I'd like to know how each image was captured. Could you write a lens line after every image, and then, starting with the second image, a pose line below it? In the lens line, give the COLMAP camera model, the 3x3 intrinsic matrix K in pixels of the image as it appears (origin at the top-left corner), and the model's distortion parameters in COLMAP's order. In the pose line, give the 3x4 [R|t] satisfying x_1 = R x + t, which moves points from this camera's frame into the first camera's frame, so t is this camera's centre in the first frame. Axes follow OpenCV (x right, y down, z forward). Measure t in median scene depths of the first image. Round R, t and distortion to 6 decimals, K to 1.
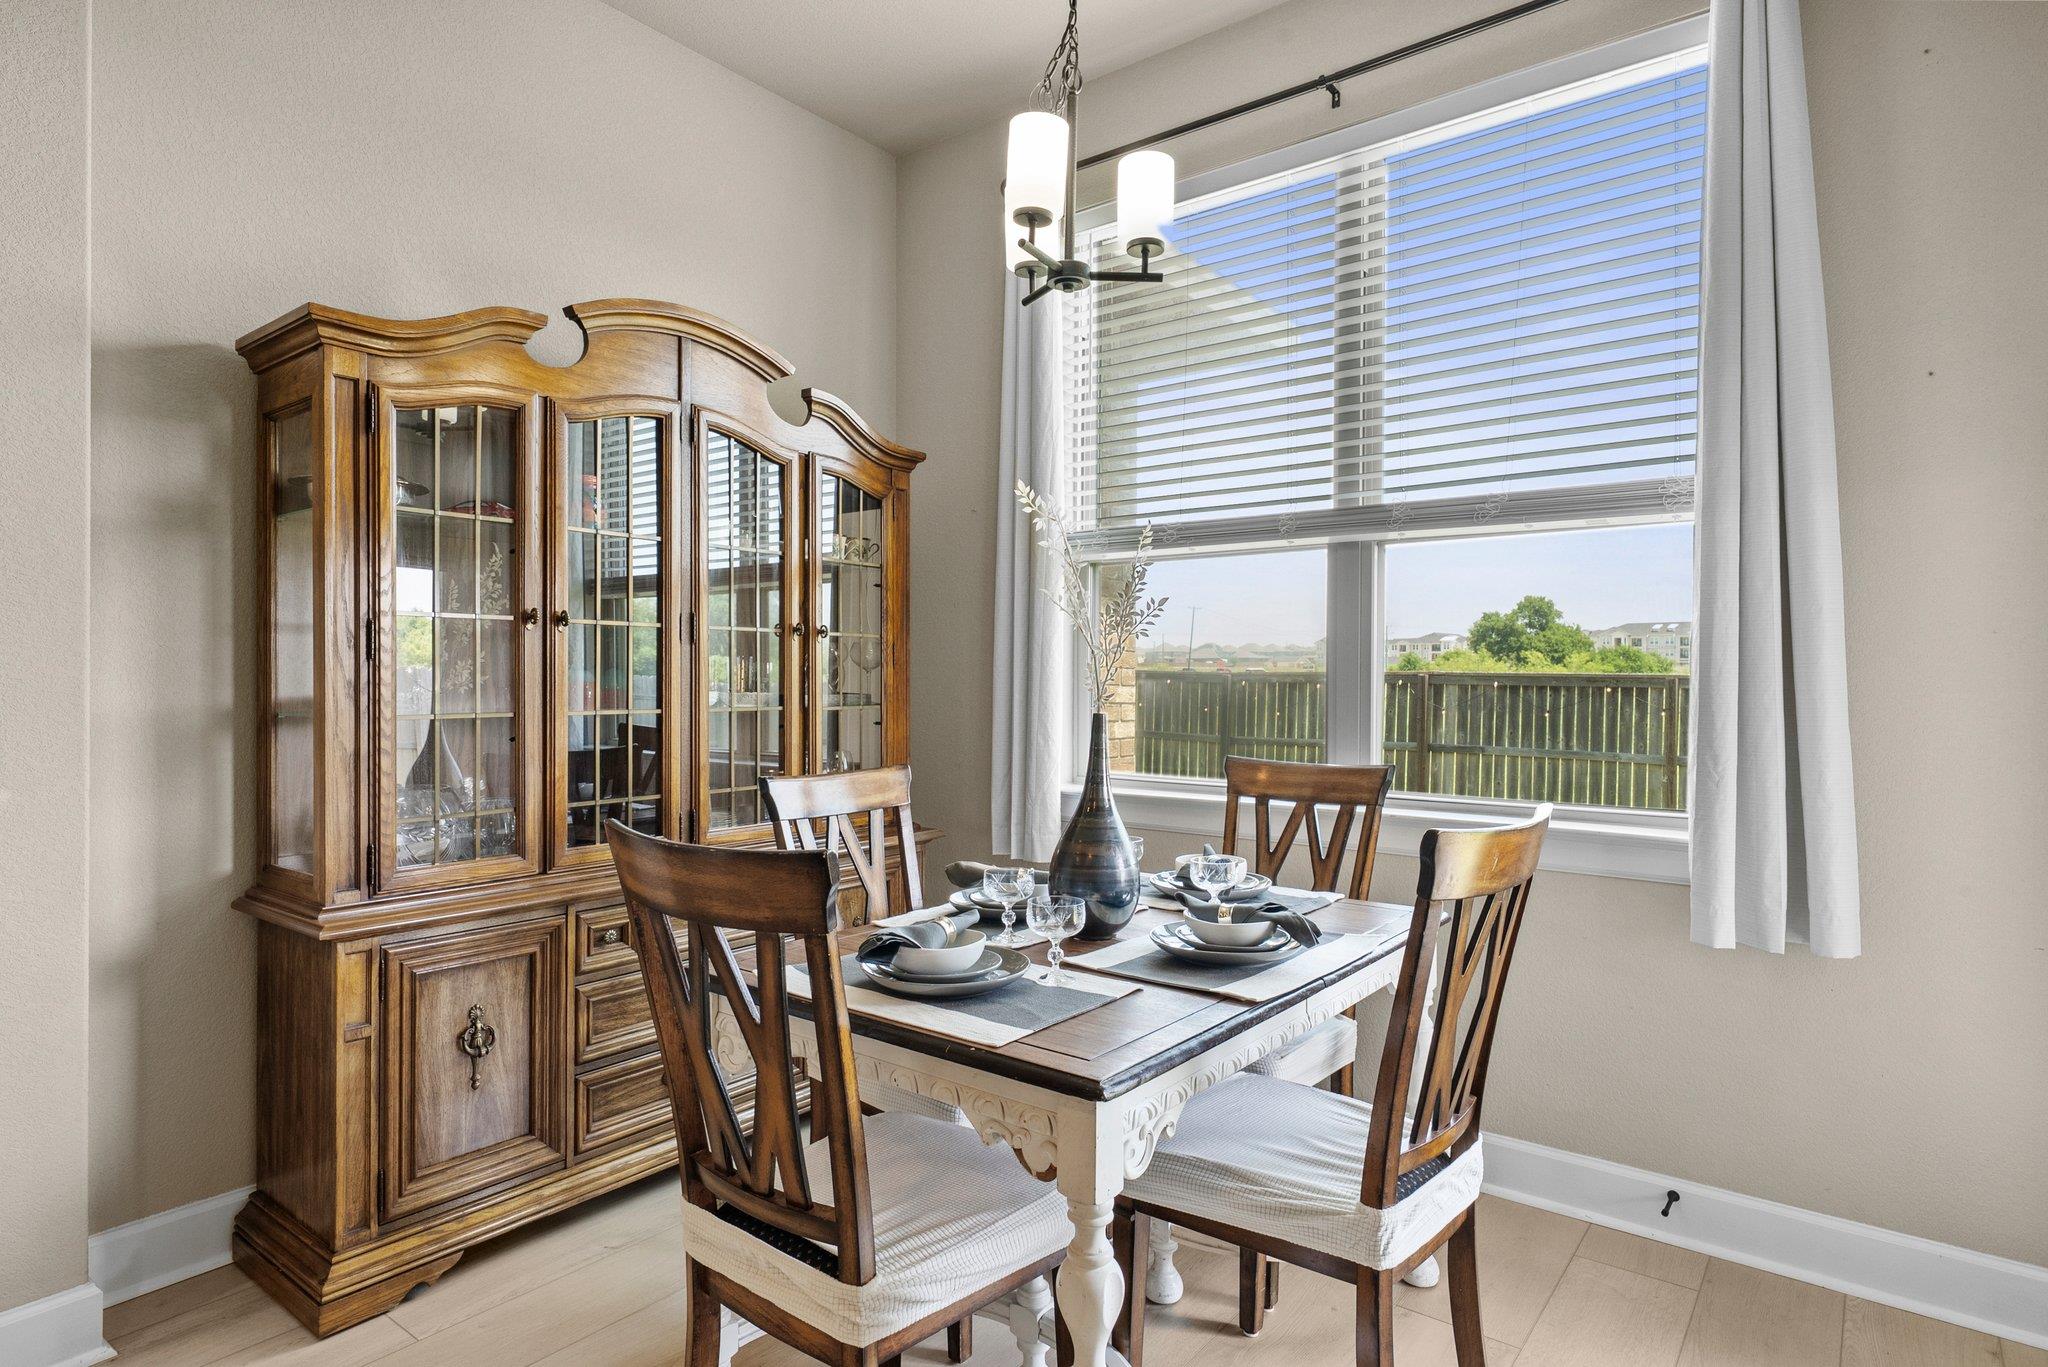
lens RADIAL K [[1086.2, 0, 1020.9], [0, 1086.2, 675.3], [0, 0, 1]] dist [-0.000730, -0.000150]
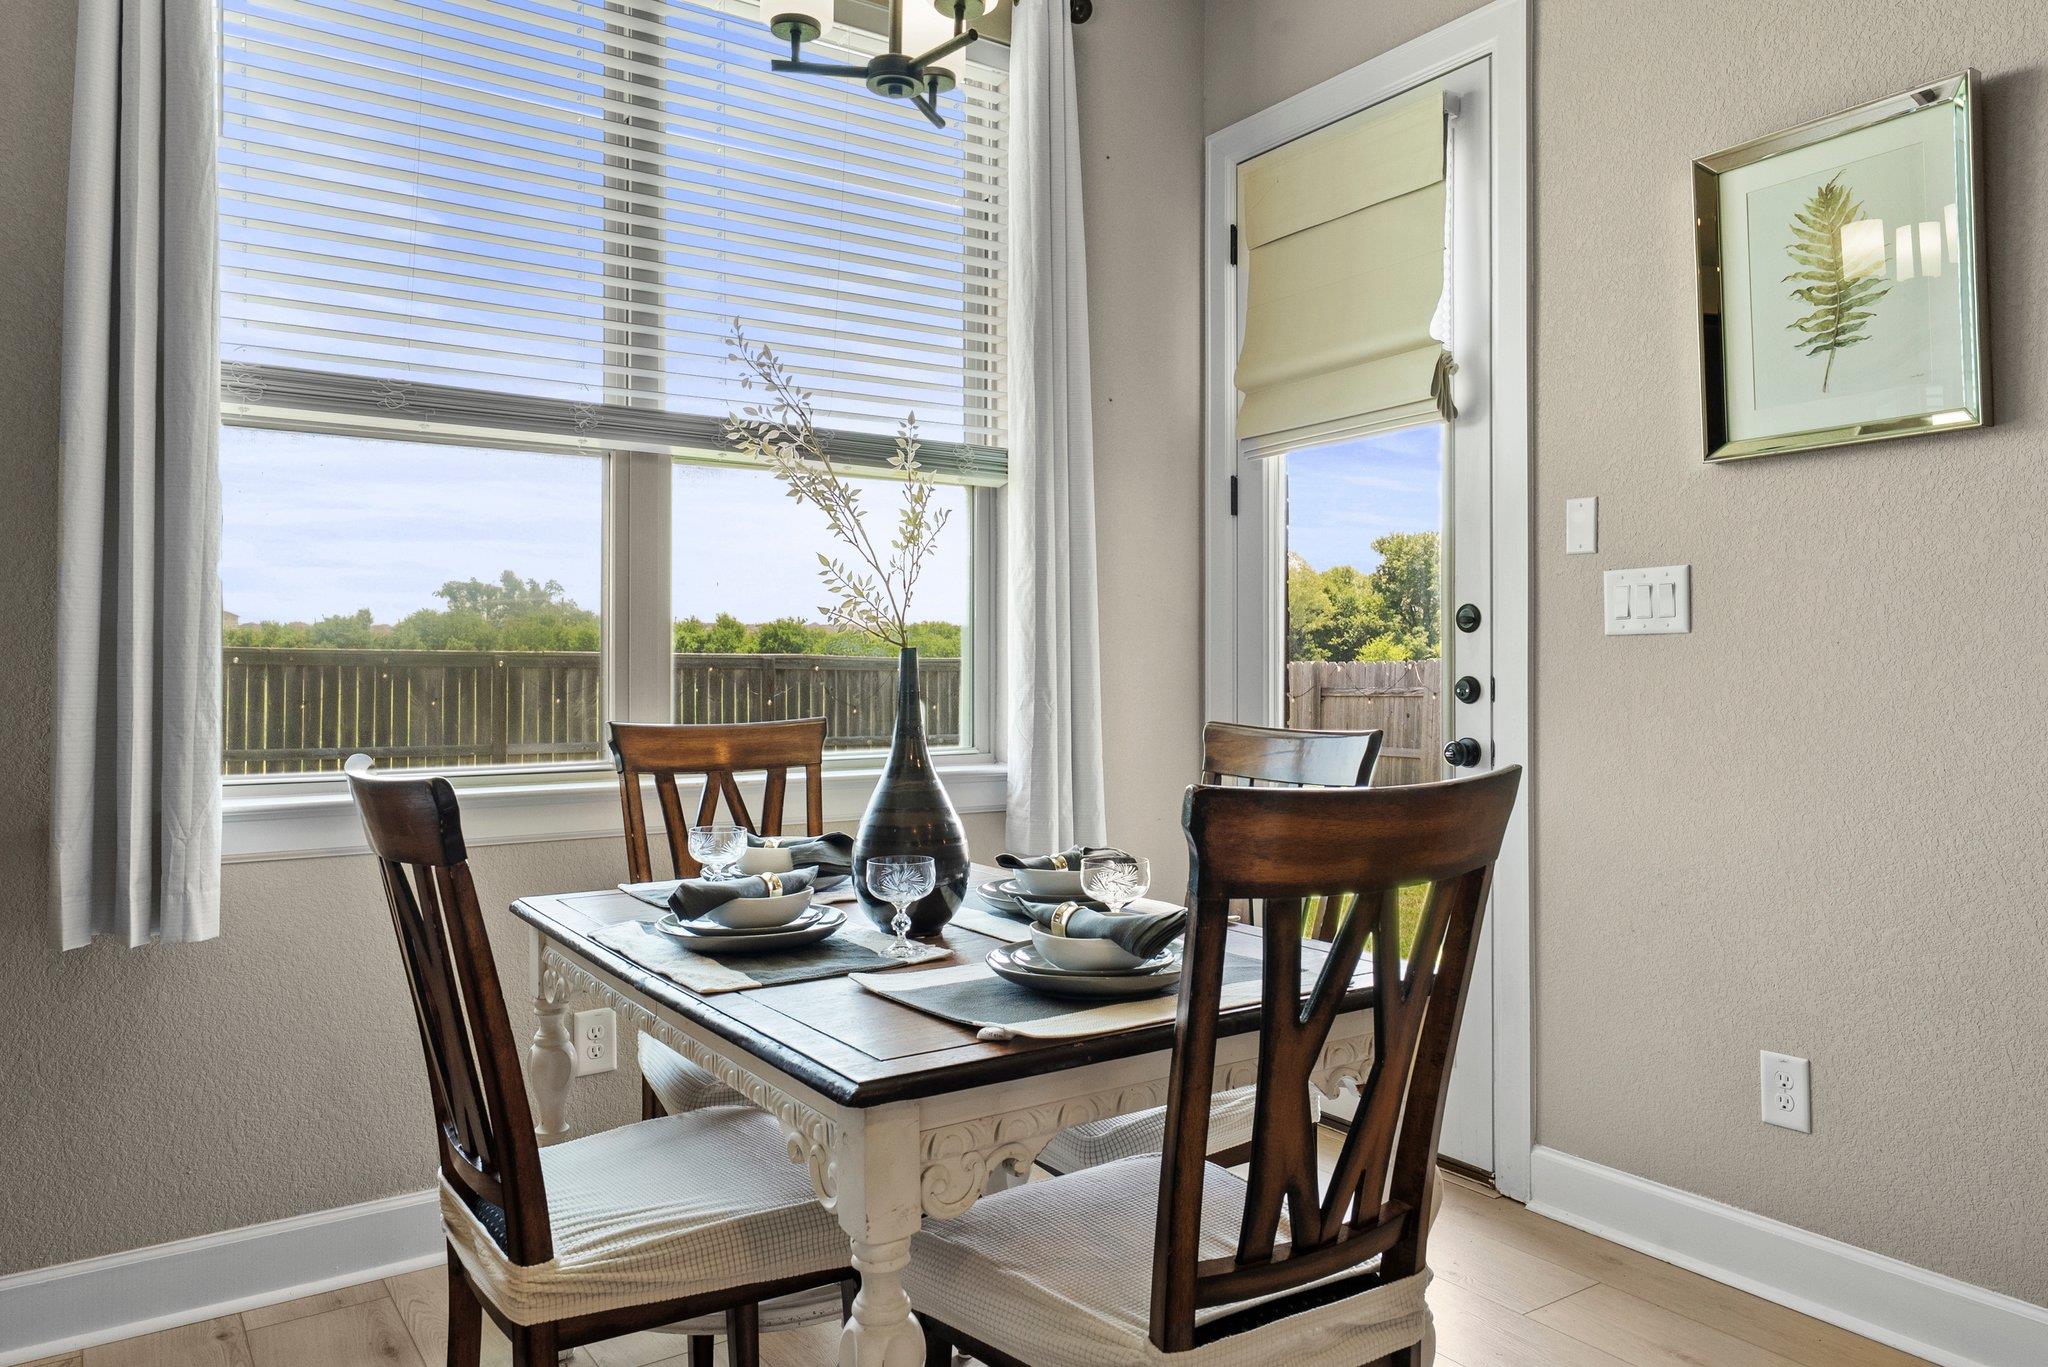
lens RADIAL K [[1410.2, 0, 1022.4], [0, 1410.2, 672.0], [0, 0, 1]] dist [0.004317, -0.000312]
pose [[0.303929, -0.004833, 0.952682, -0.650158], [-0.003774, 0.999973, 0.006277, 0.033793], [-0.952687, -0.005503, 0.303903, 0.451352]]
